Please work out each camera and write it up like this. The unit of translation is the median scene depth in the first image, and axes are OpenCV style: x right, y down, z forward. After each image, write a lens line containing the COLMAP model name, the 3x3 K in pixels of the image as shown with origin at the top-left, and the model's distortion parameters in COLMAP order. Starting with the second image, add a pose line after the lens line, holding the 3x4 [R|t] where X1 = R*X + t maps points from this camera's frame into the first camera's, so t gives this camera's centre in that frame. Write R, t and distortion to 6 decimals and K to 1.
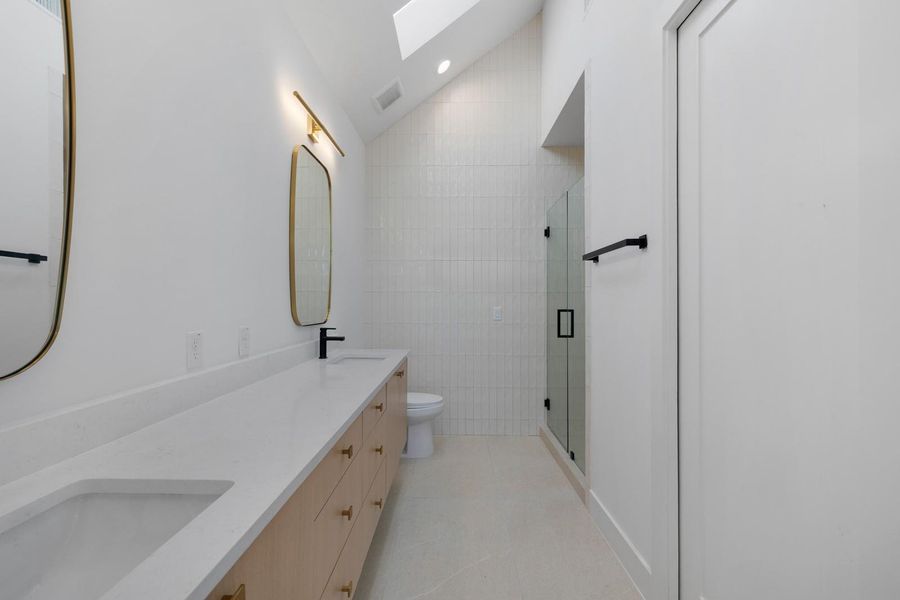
lens RADIAL K [[385.0, 0, 447.9], [0, 385.0, 304.2], [0, 0, 1]] dist [0.000904, -0.000331]
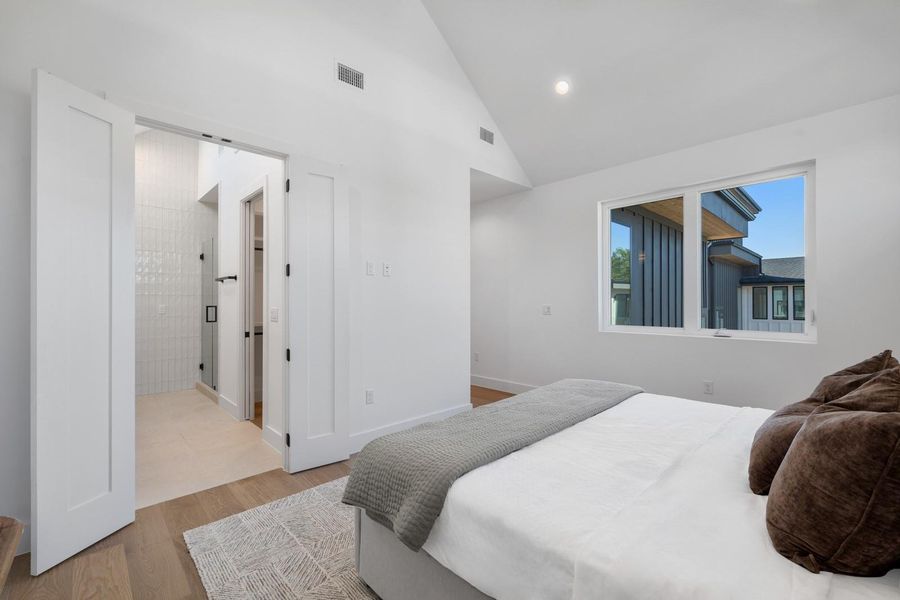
lens RADIAL K [[385.0, 0, 447.9], [0, 385.0, 304.2], [0, 0, 1]] dist [0.000904, -0.000331]
pose [[0.716295, 0.003265, 0.697789, -0.117566], [-0.003880, 0.999992, -0.000696, 0.002671], [-0.697786, -0.002209, 0.716303, -0.818025]]
